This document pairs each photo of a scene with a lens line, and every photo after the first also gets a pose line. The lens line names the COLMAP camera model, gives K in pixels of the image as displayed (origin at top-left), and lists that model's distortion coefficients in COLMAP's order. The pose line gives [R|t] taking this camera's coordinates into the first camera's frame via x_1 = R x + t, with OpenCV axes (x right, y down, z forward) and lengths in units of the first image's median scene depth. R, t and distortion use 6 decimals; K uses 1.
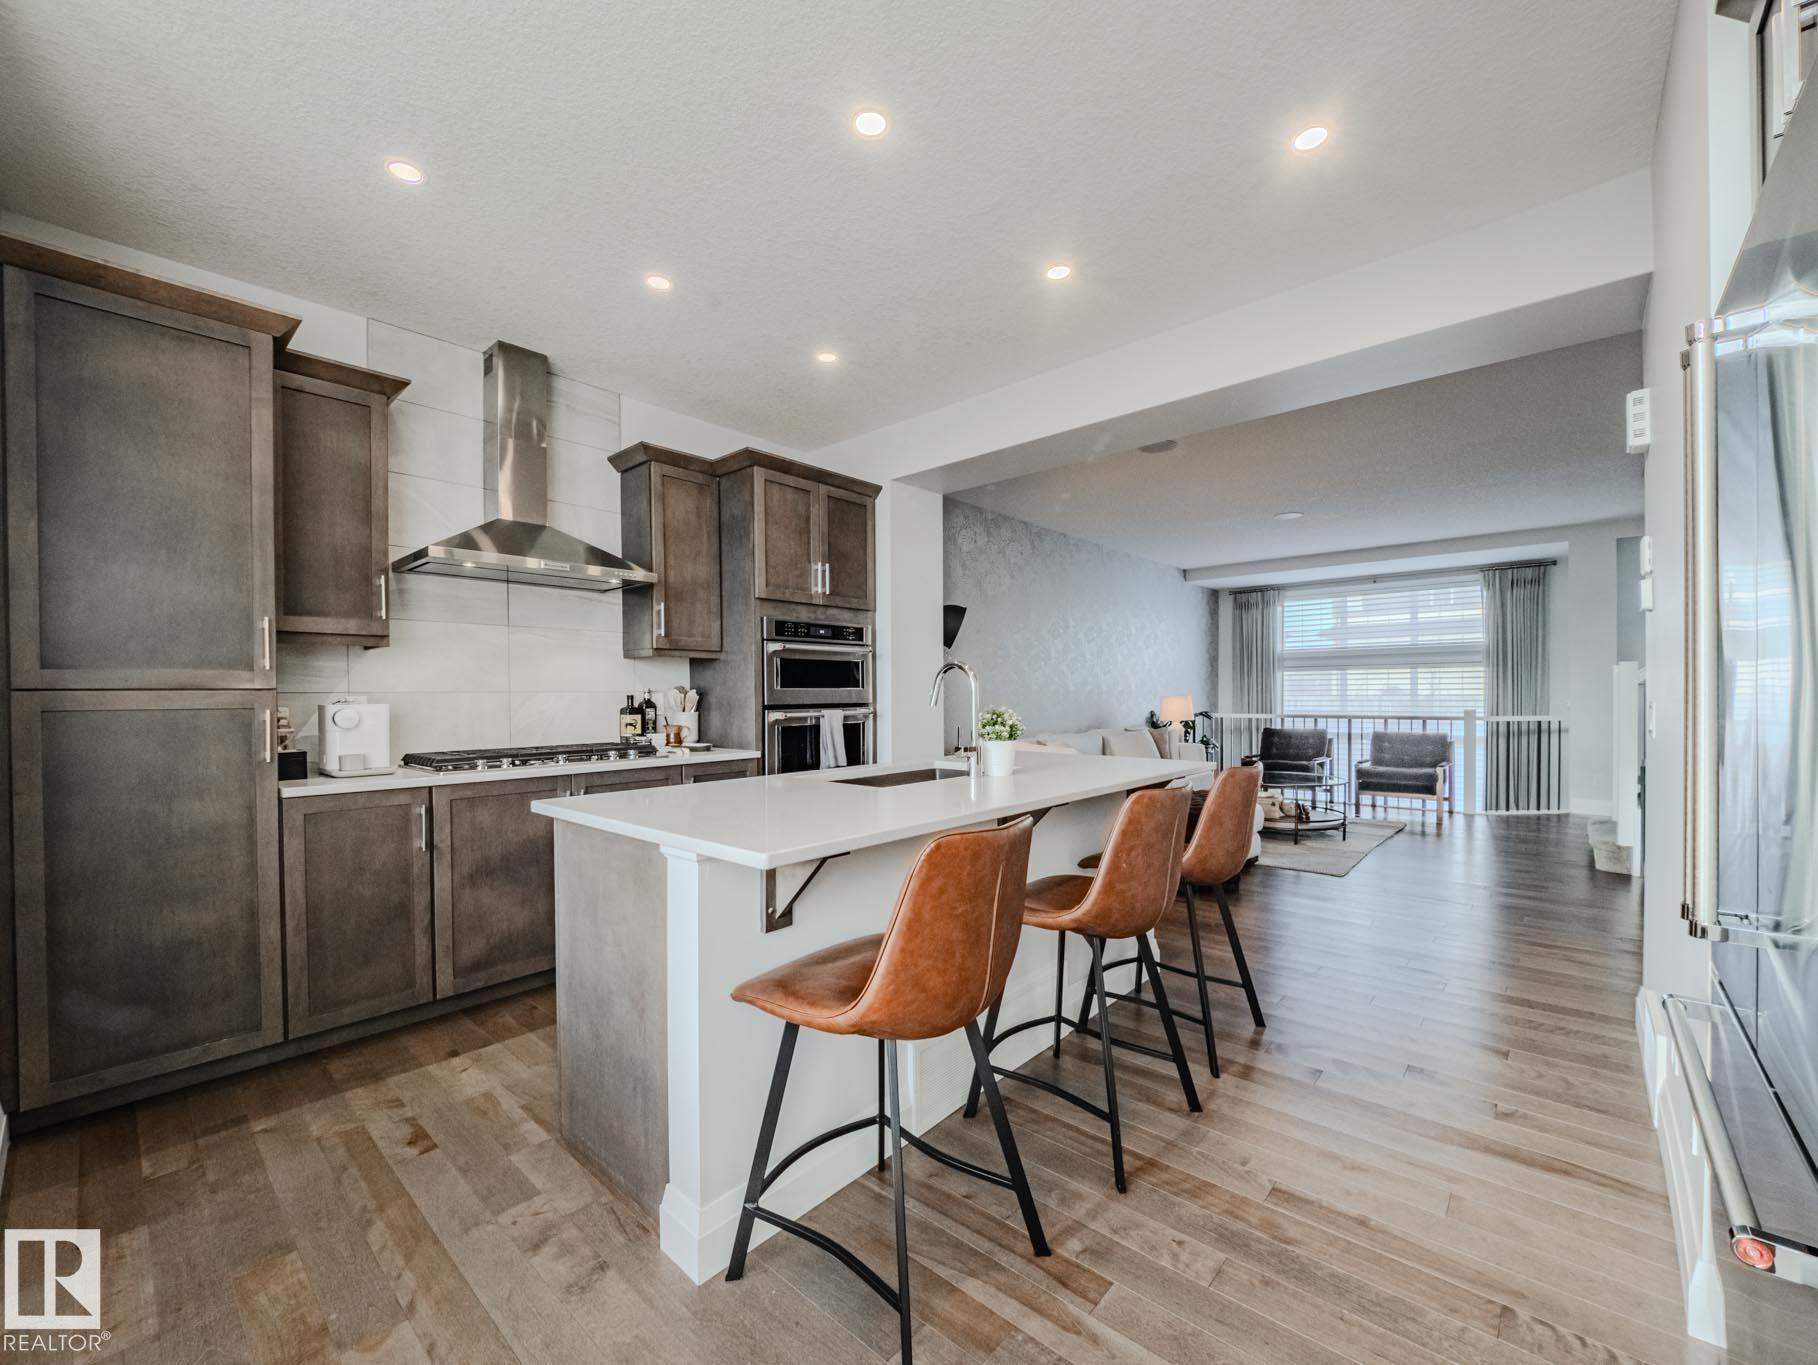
lens RADIAL K [[742.0, 0, 919.1], [0, 742.0, 700.6], [0, 0, 1]] dist [-0.010004, -0.000112]
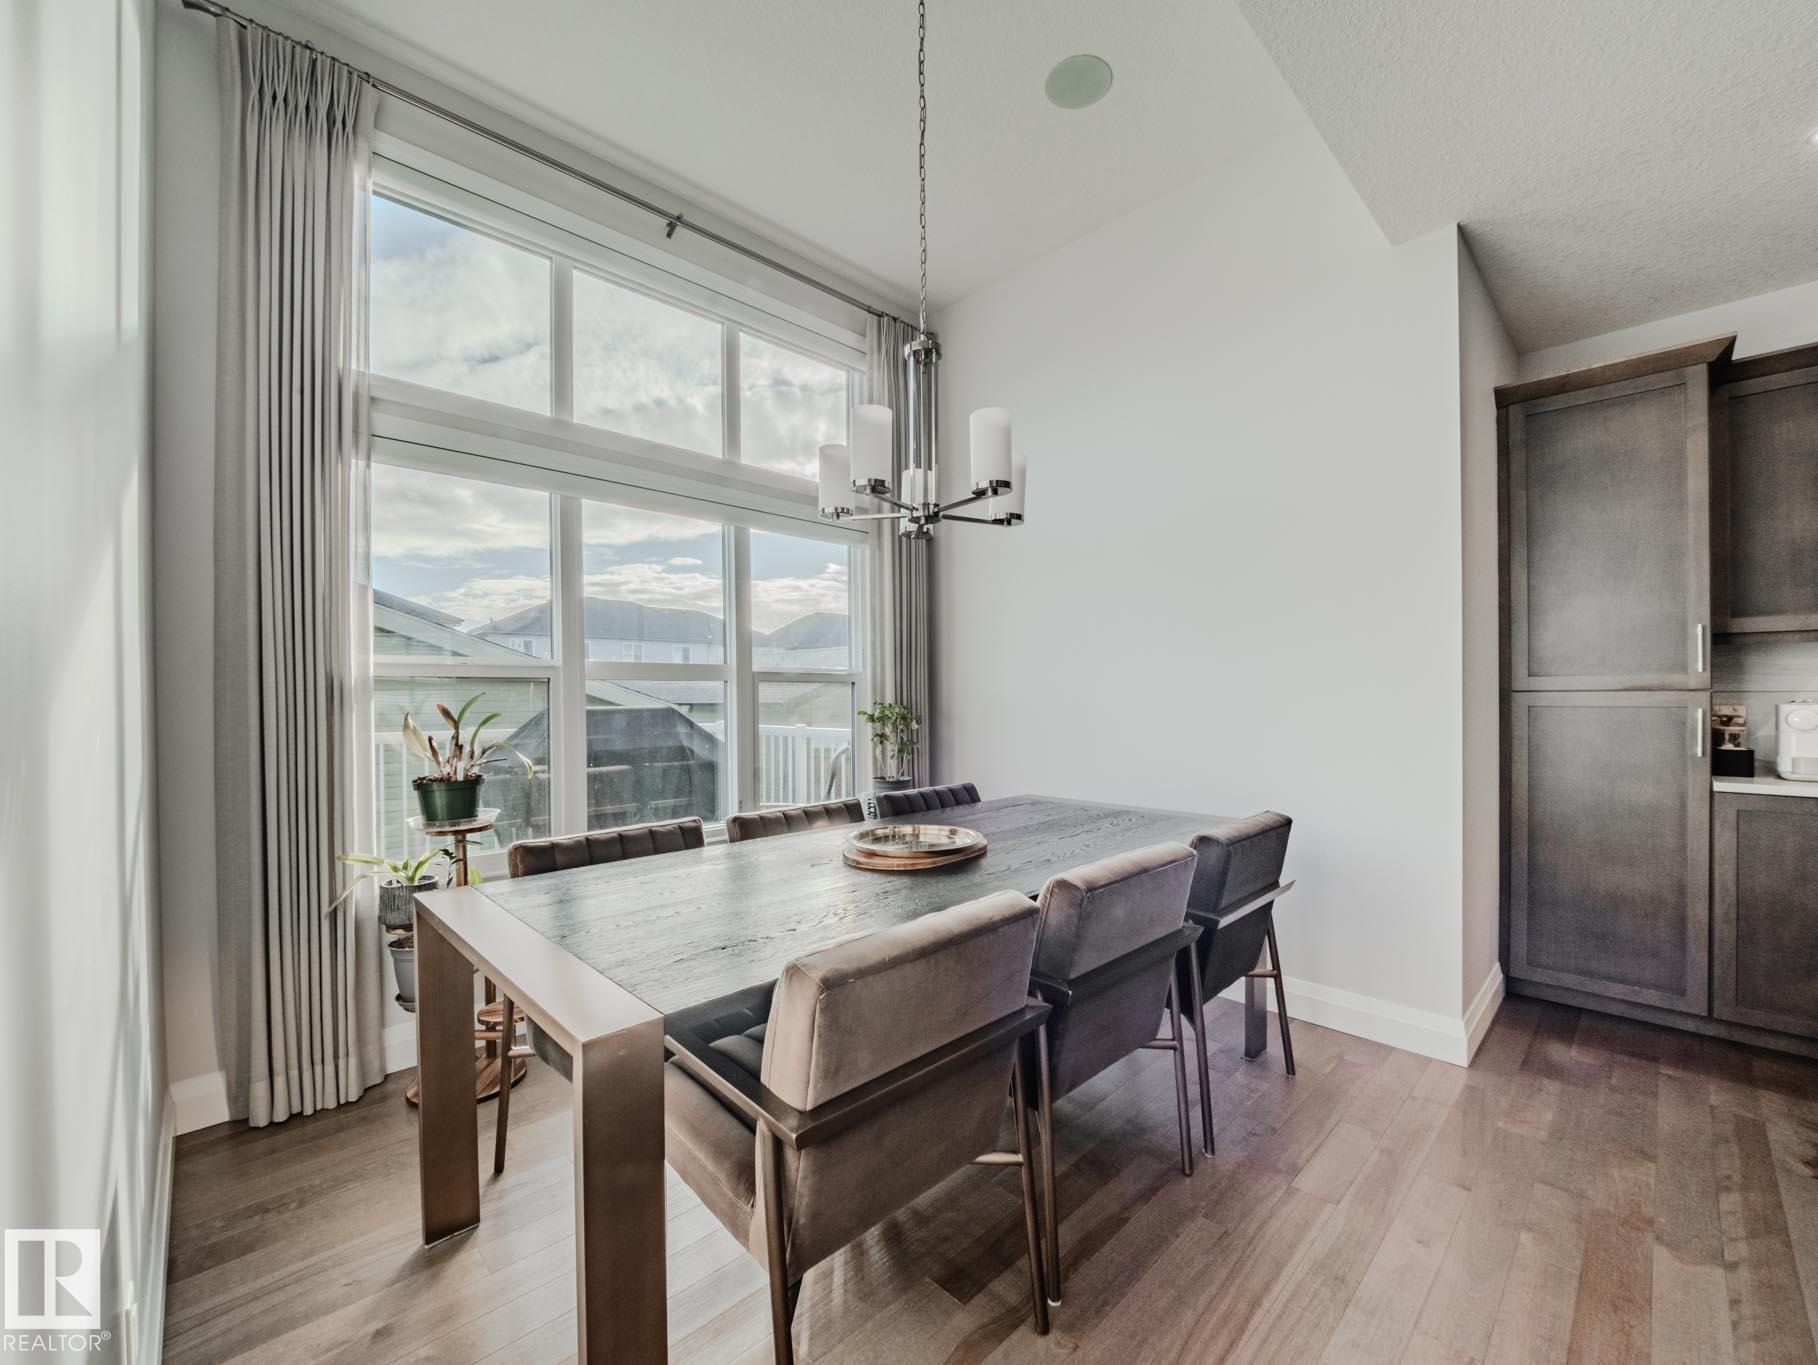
lens RADIAL K [[742.0, 0, 913.6], [0, 742.0, 698.5], [0, 0, 1]] dist [-0.010004, -0.000112]
pose [[-0.086888, 0.002509, -0.996215, 0.304551], [-0.006543, 0.999974, 0.003090, 0.002057], [0.996197, 0.006786, -0.086870, -0.068733]]
